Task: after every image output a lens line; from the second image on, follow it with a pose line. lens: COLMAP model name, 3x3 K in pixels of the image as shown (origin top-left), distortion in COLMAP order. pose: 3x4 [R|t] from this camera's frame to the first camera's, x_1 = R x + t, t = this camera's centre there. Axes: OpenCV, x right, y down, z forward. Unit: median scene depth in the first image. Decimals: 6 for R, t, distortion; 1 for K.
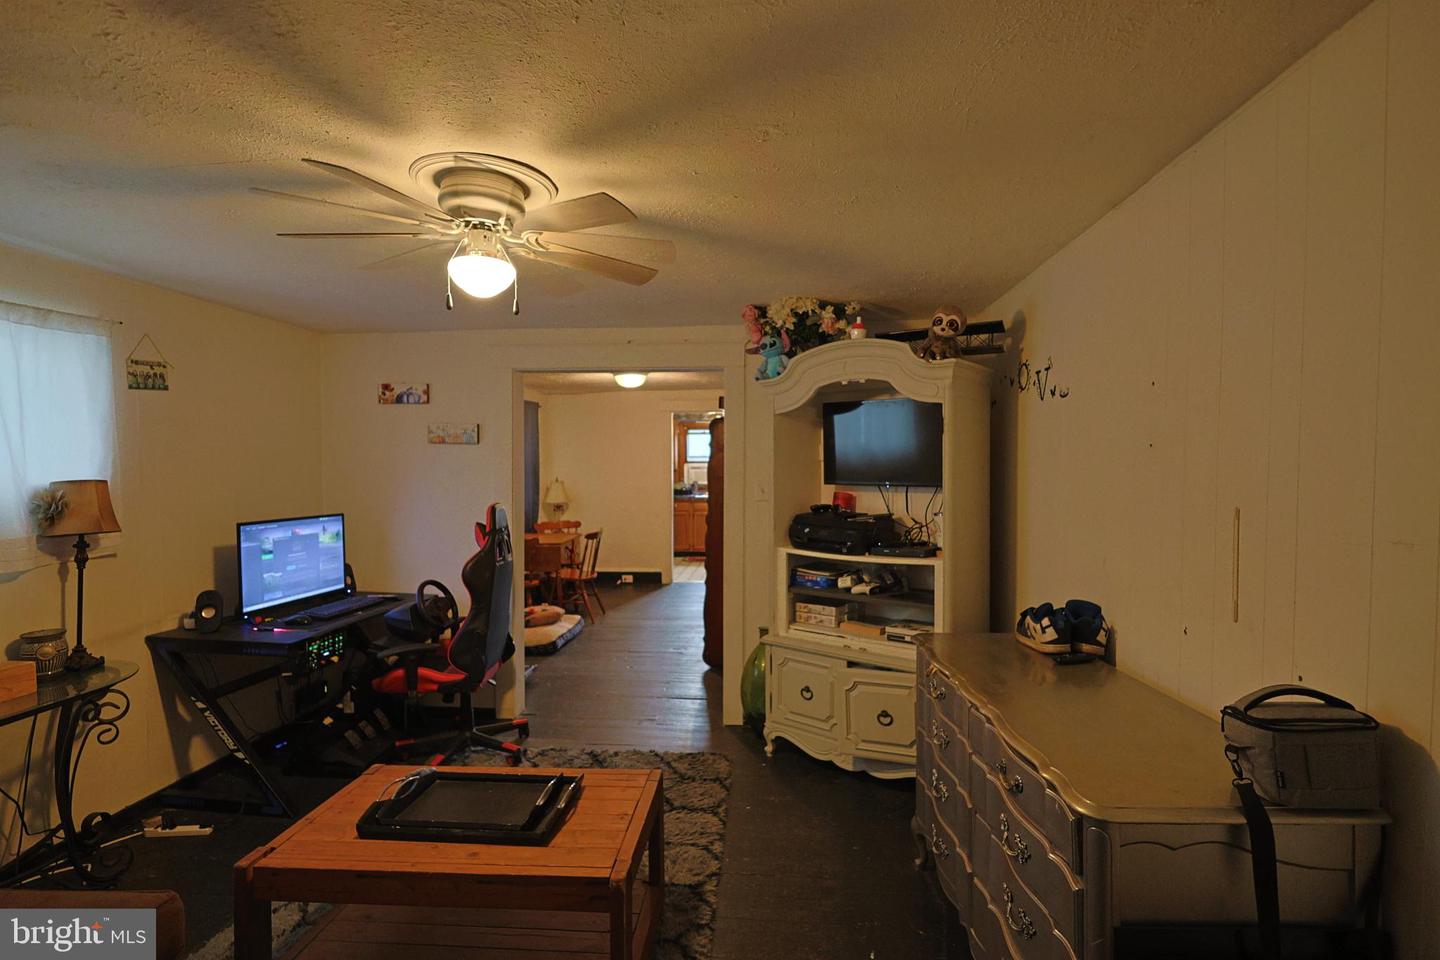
lens RADIAL K [[702.5, 0, 722.1], [0, 702.5, 473.4], [0, 0, 1]] dist [-0.006391, 0.002111]
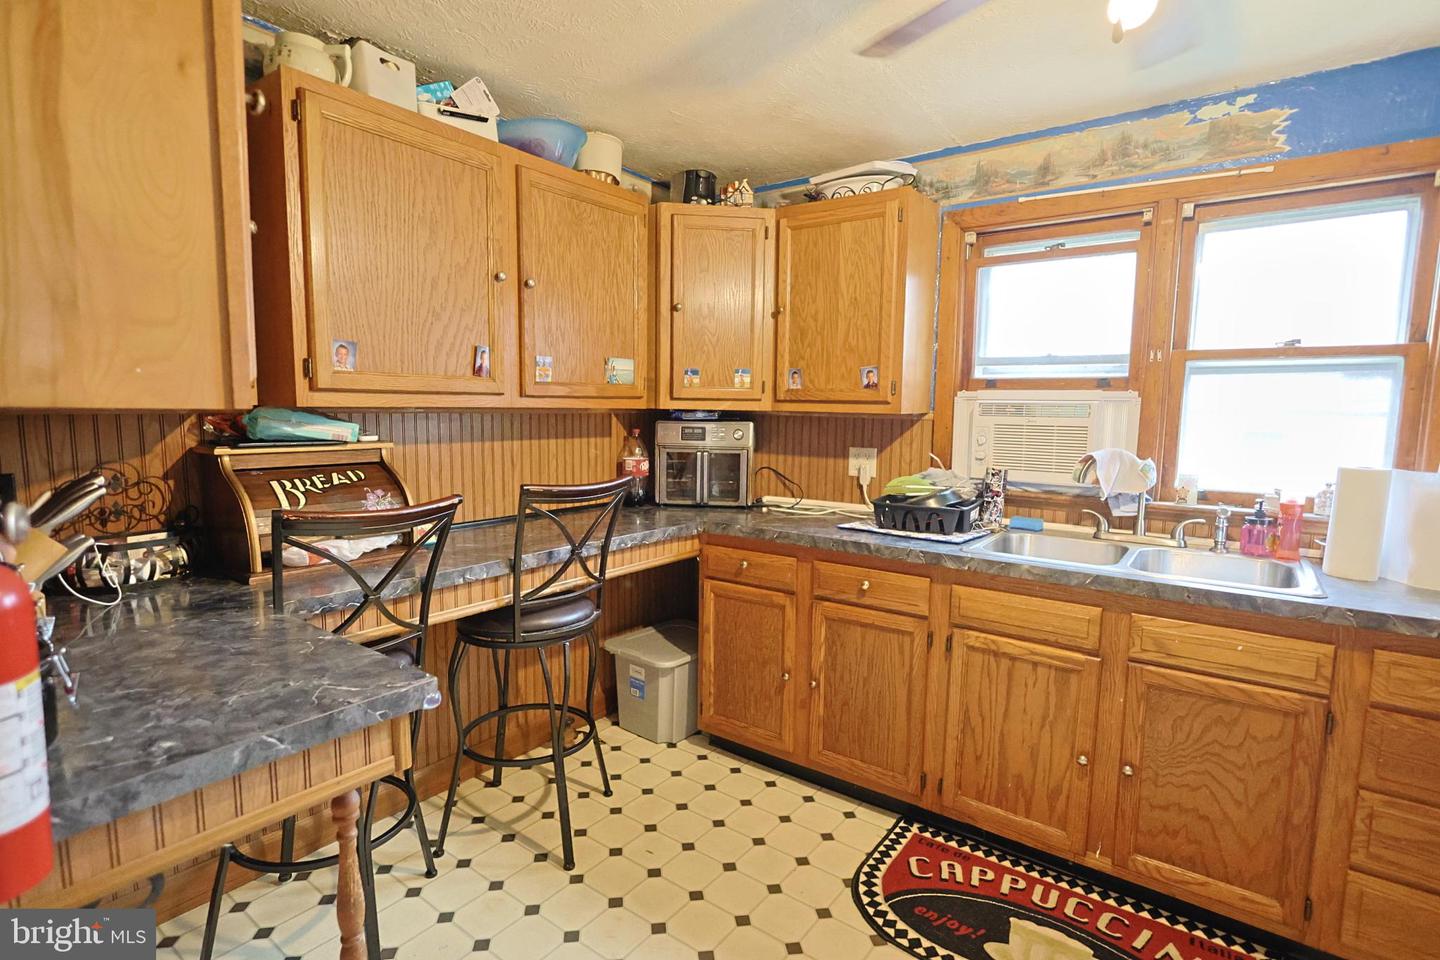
lens RADIAL K [[702.5, 0, 717.1], [0, 702.5, 483.1], [0, 0, 1]] dist [-0.006391, 0.002111]
pose [[0.847599, 0.073521, -0.525520, 0.006496], [-0.029049, 0.995299, 0.092393, -0.003369], [0.529842, -0.063046, 0.845750, 1.005682]]
